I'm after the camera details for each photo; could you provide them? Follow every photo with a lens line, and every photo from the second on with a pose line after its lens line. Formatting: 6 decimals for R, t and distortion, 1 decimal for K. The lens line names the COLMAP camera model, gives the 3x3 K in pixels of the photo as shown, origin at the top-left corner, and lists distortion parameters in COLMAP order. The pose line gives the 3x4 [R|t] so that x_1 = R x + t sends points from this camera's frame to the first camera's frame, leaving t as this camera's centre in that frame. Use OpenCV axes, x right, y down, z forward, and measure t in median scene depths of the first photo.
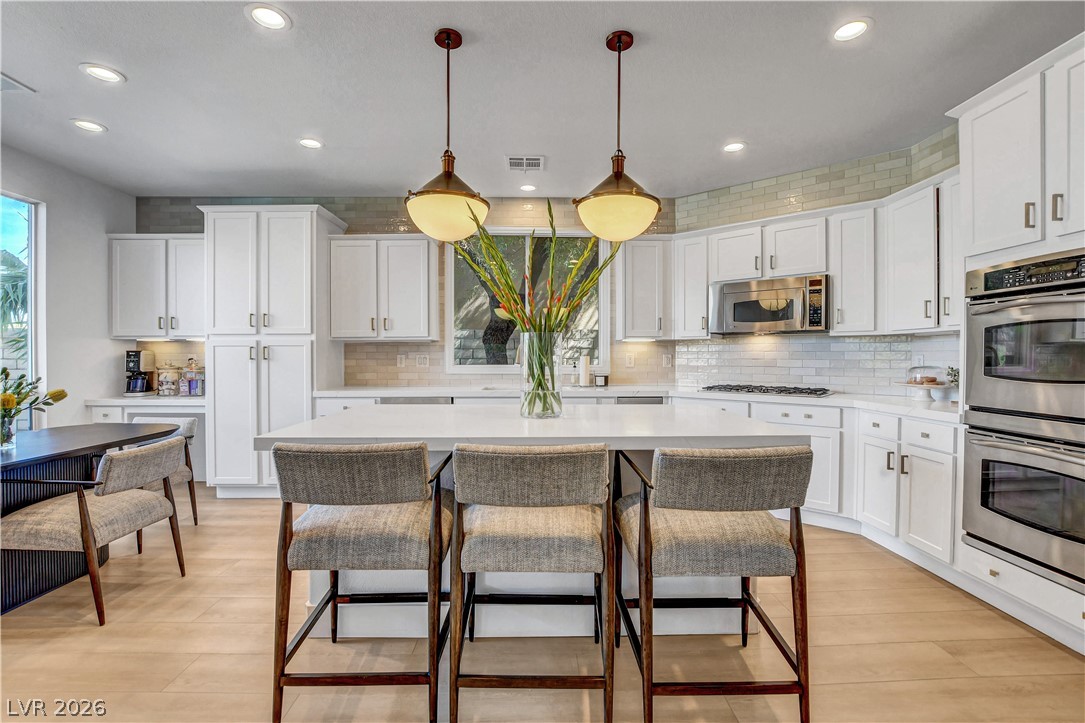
lens RADIAL K [[479.0, 0, 542.5], [0, 479.0, 361.5], [0, 0, 1]] dist [-0.019336, 0.000635]
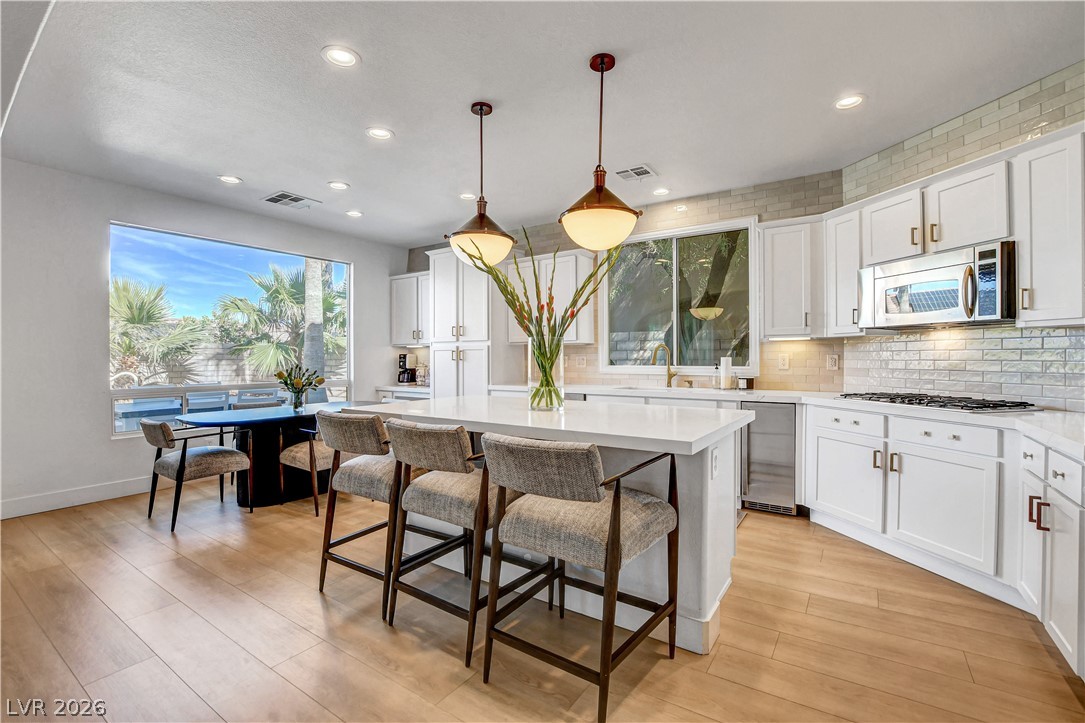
lens RADIAL K [[479.0, 0, 542.5], [0, 479.0, 361.5], [0, 0, 1]] dist [-0.019336, 0.000635]
pose [[0.820522, 0.002357, -0.571611, 0.370228], [-0.003943, 0.999991, -0.001536, 0.000385], [0.571602, 0.003514, 0.820524, 0.025953]]
